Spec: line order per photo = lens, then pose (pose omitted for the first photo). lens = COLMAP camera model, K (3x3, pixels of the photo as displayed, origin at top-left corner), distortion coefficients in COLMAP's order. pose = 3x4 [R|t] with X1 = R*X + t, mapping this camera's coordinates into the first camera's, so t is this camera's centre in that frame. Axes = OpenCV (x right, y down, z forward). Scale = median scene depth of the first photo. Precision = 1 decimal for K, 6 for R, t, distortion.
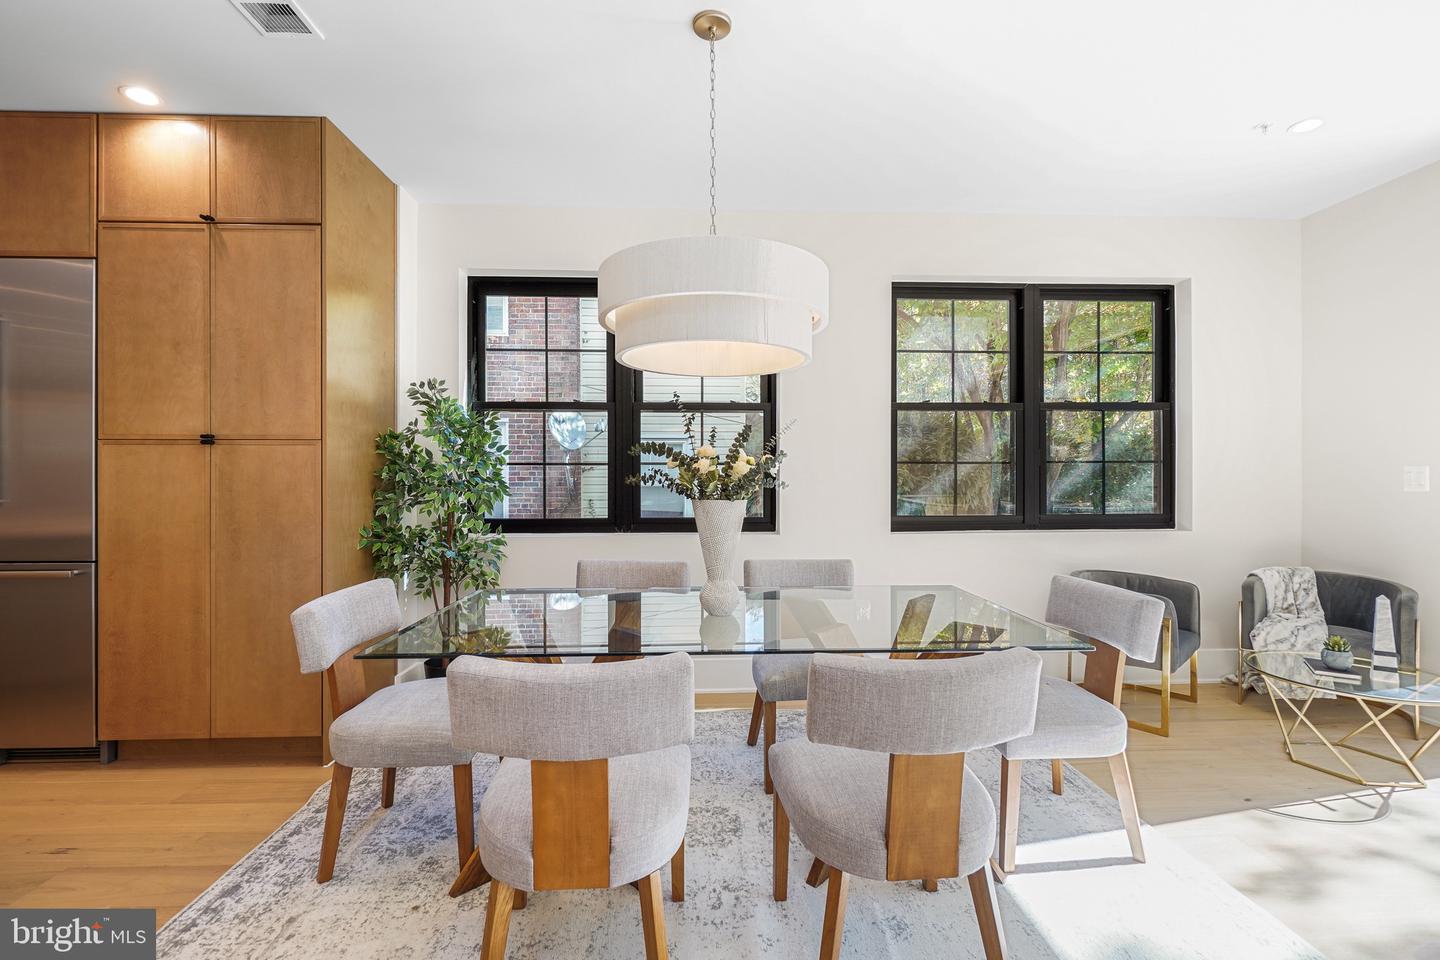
lens RADIAL K [[621.7, 0, 720.0], [0, 621.7, 480.0], [0, 0, 1]] dist [-0.000041, -0.000027]
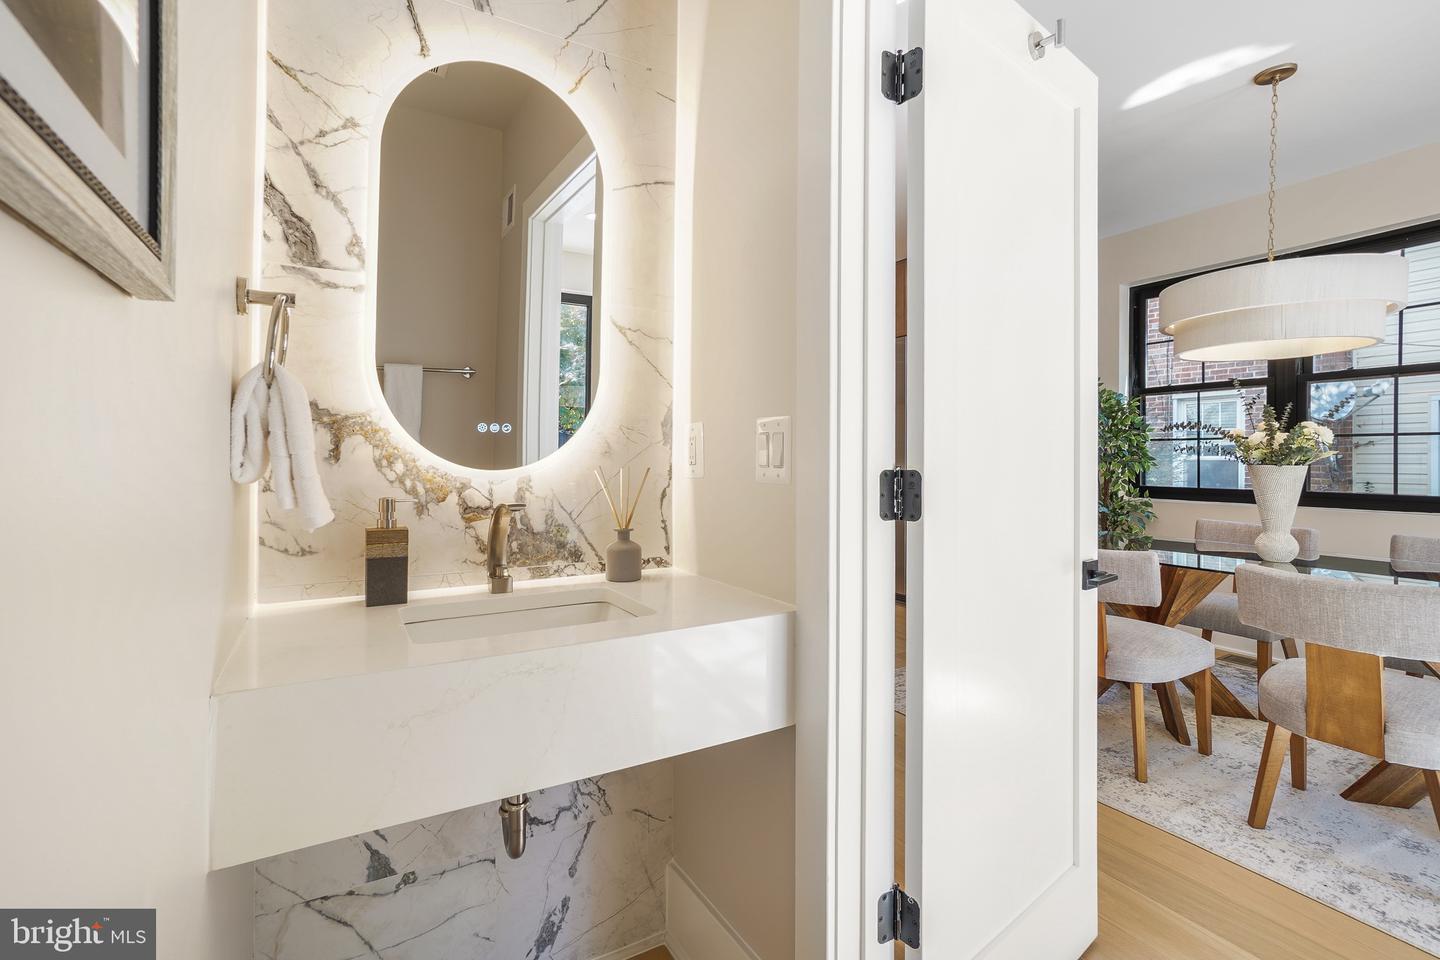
lens RADIAL K [[635.0, 0, 718.3], [0, 635.0, 452.1], [0, 0, 1]] dist [-0.001716, -0.000241]
pose [[0.460827, -0.006228, -0.887468, 0.358796], [-0.002690, 0.999961, -0.008414, 0.009576], [0.887486, 0.006264, 0.460792, -0.320120]]
